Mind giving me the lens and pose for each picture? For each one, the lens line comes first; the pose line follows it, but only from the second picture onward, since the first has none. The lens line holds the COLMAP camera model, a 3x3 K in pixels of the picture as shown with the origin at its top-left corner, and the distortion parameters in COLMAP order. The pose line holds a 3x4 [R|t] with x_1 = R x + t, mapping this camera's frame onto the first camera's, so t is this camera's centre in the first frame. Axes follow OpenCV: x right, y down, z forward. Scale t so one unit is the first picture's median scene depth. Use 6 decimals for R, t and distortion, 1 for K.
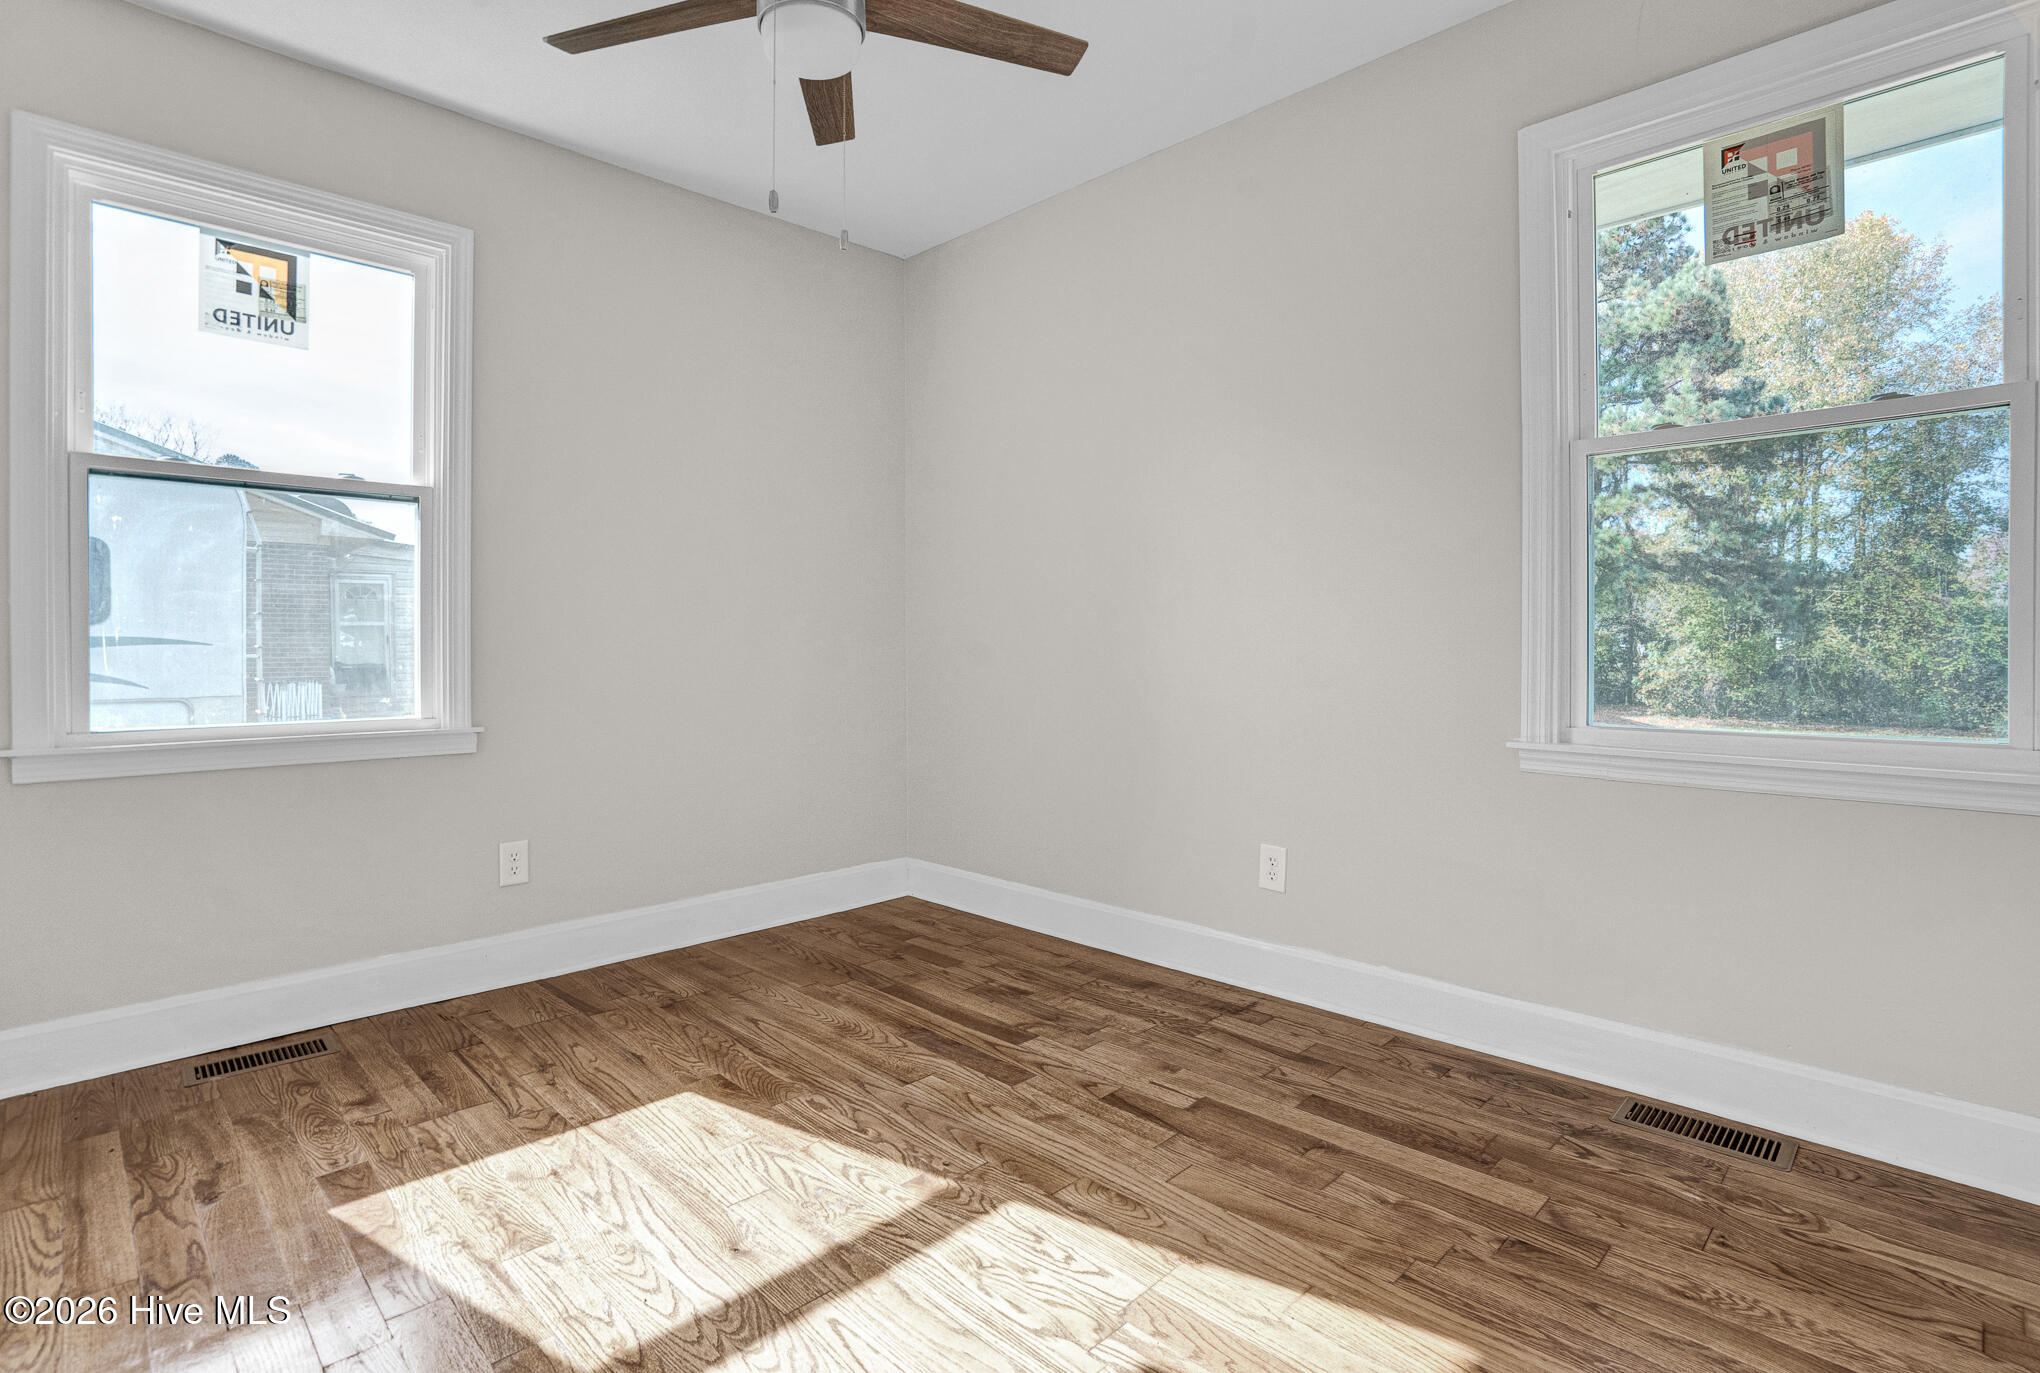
lens RADIAL K [[982.1, 0, 1017.3], [0, 982.1, 640.1], [0, 0, 1]] dist [-0.000534, 0.000116]
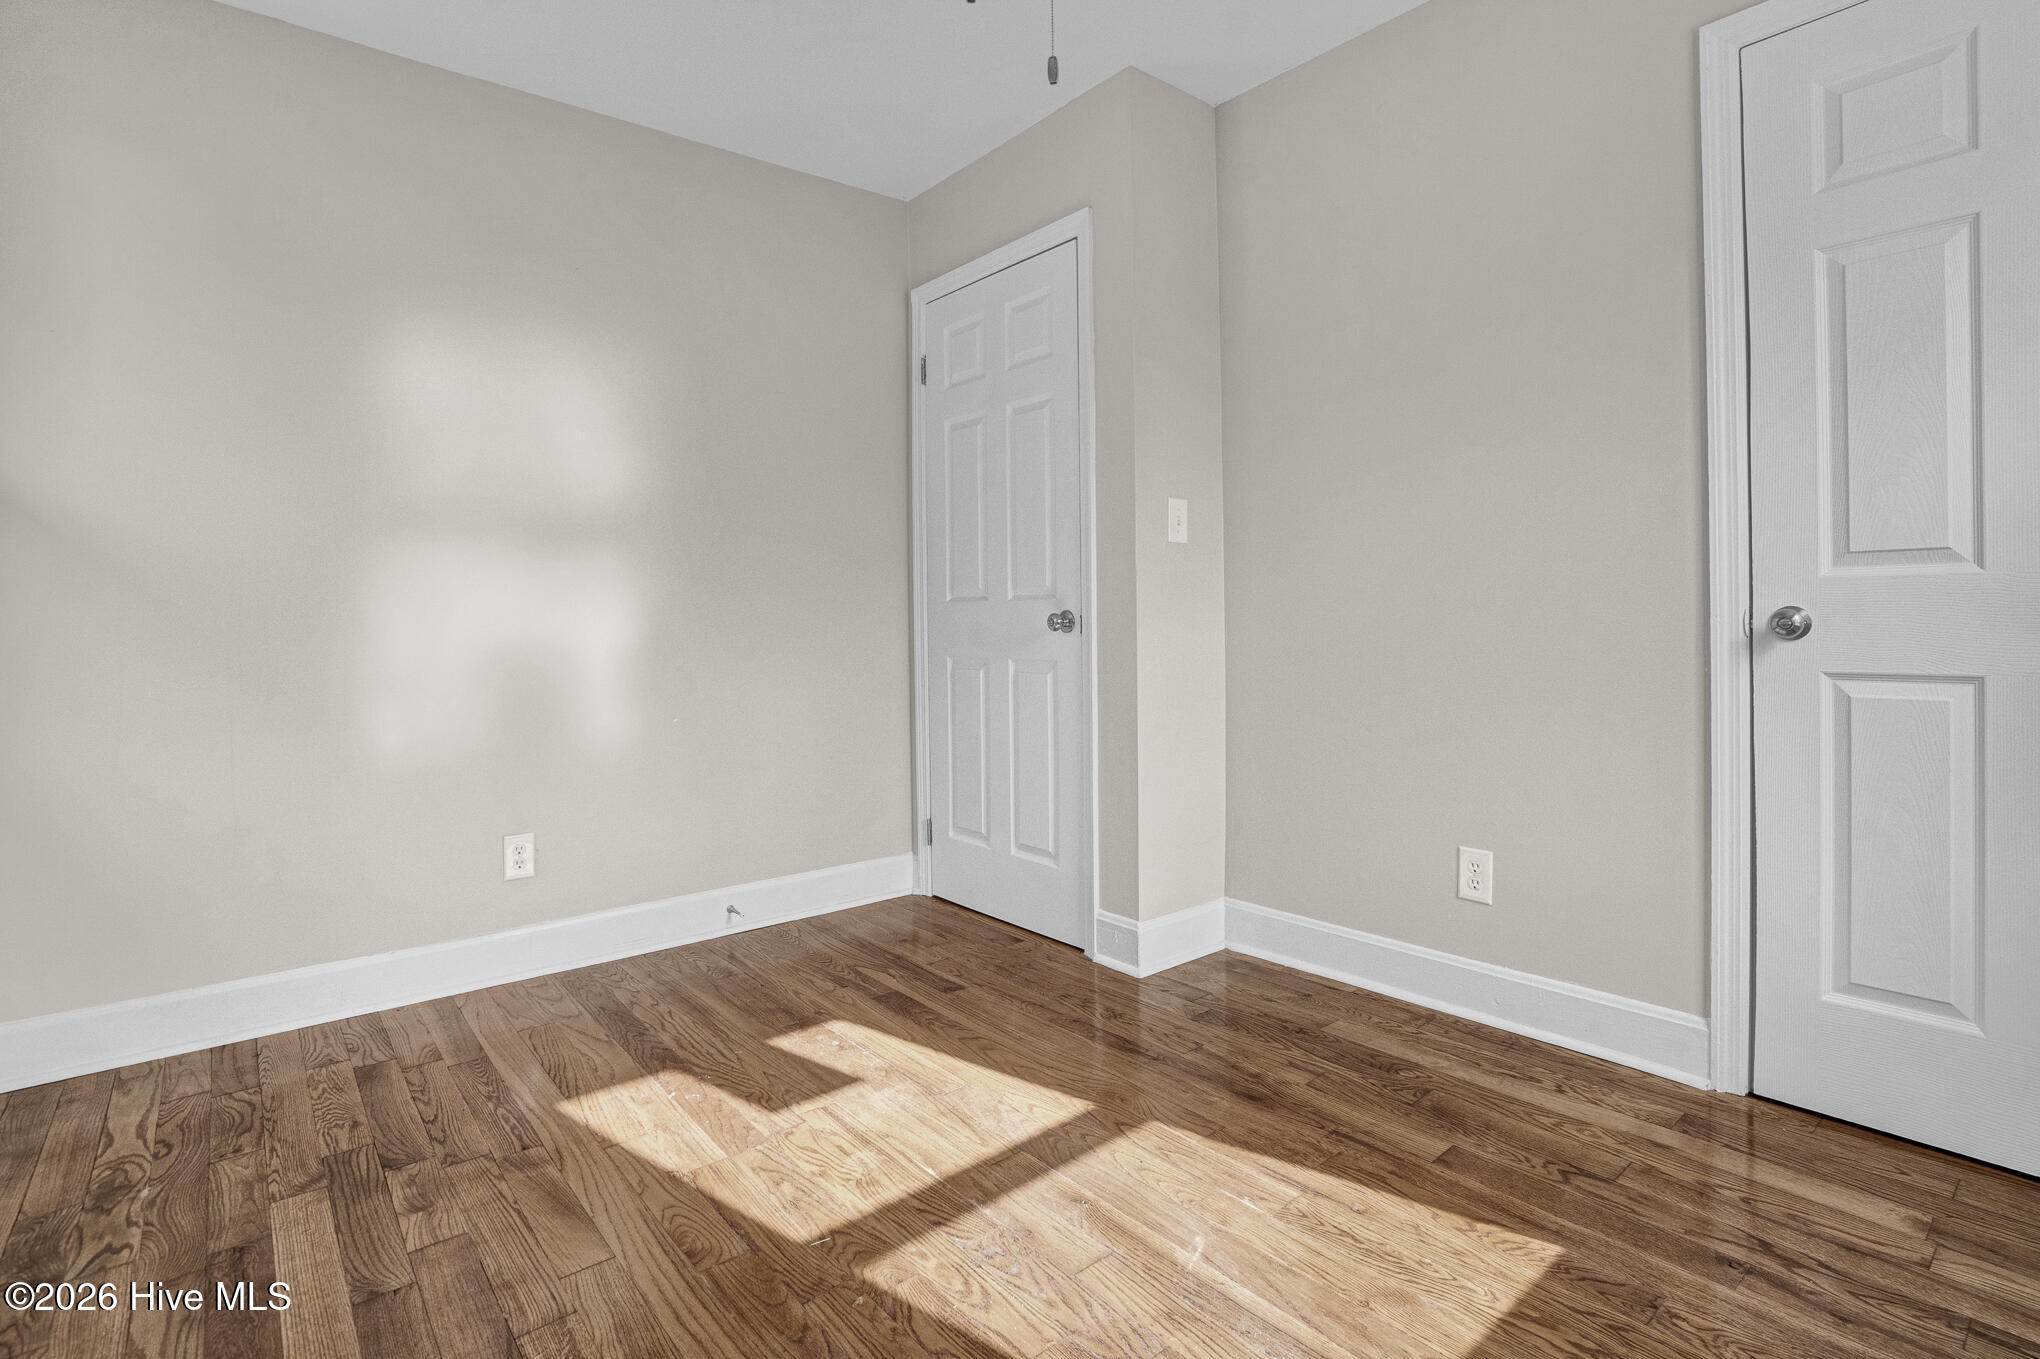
lens RADIAL K [[977.7, 0, 1021.0], [0, 977.7, 617.4], [0, 0, 1]] dist [-0.000089, 0.000014]
pose [[-0.995262, 0.024552, 0.094082, -0.314149], [0.024656, 0.999696, -0.000053, 0.000889], [-0.094055, 0.002267, -0.995564, 1.922579]]
